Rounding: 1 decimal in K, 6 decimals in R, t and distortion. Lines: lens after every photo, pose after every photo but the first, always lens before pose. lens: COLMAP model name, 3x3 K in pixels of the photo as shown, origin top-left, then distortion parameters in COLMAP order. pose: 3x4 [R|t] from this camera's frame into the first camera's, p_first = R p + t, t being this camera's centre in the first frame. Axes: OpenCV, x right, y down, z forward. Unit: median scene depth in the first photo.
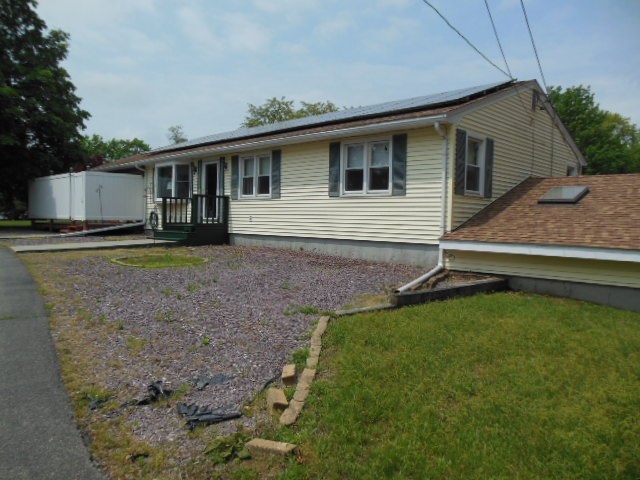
lens RADIAL K [[506.5, 0, 320.1], [0, 506.5, 238.9], [0, 0, 1]] dist [-0.030760, 0.055882]
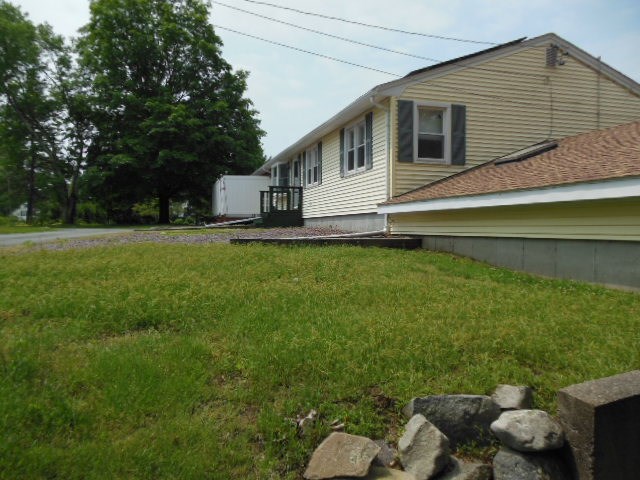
lens RADIAL K [[506.5, 0, 322.5], [0, 506.5, 241.5], [0, 0, 1]] dist [-0.030760, 0.055882]
pose [[0.868308, -0.012227, -0.495874, 0.544372], [0.005083, 0.999863, -0.015753, 0.076938], [0.495999, 0.011158, 0.868252, 0.007856]]
